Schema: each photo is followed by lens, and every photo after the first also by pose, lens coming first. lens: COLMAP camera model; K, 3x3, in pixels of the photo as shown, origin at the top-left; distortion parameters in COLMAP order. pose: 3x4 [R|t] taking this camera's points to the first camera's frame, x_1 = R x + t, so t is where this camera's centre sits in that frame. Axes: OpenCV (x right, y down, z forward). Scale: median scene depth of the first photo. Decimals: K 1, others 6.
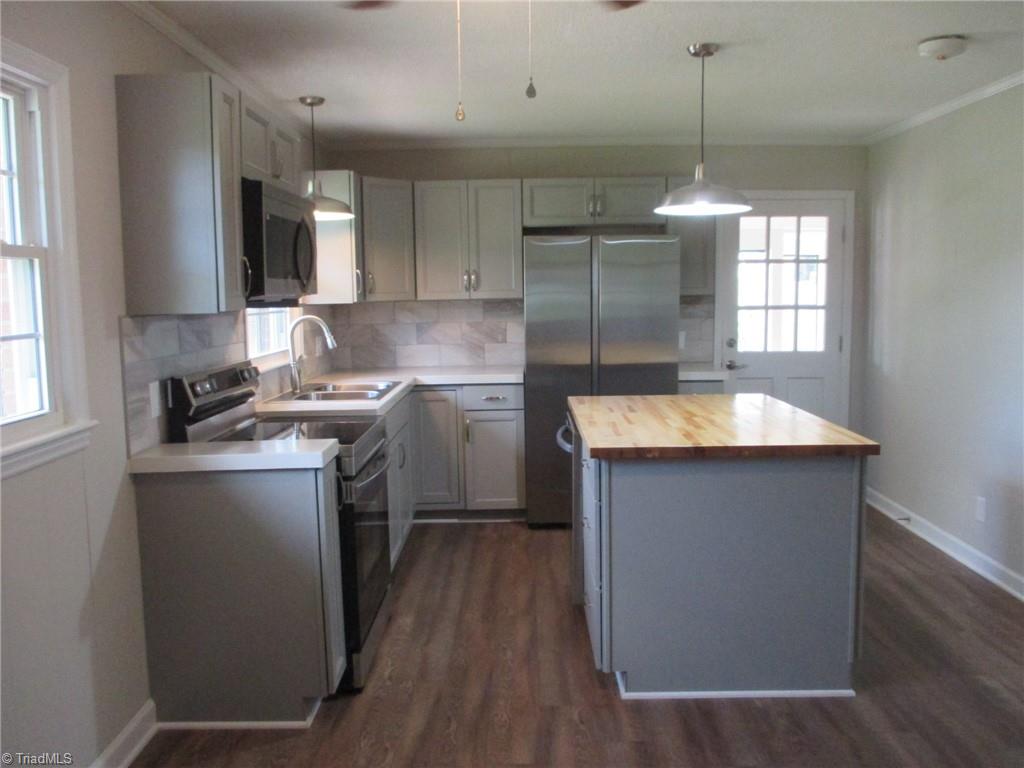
lens RADIAL K [[857.2, 0, 512.9], [0, 857.2, 382.4], [0, 0, 1]] dist [-0.011518, 0.014074]
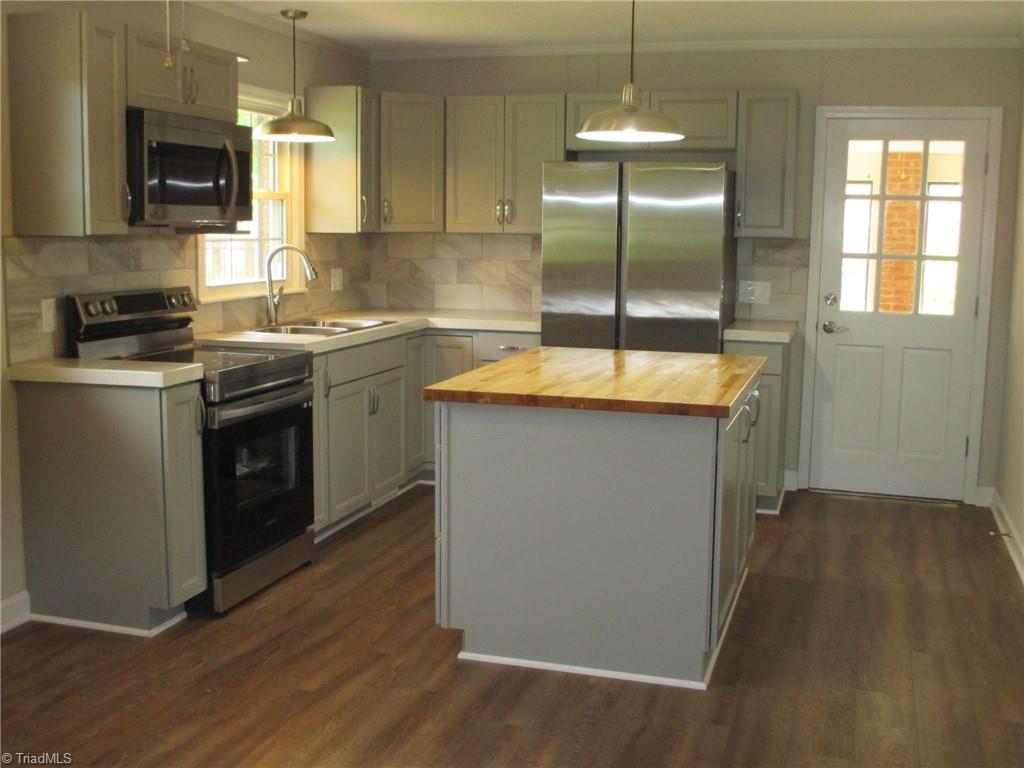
lens RADIAL K [[1144.1, 0, 511.8], [0, 1144.1, 384.2], [0, 0, 1]] dist [-0.027270, 0.000000]
pose [[0.956682, 0.068589, -0.282941, 0.370236], [-0.059347, 0.997390, 0.041118, 0.008760], [0.285023, -0.022545, 0.958256, -0.133627]]
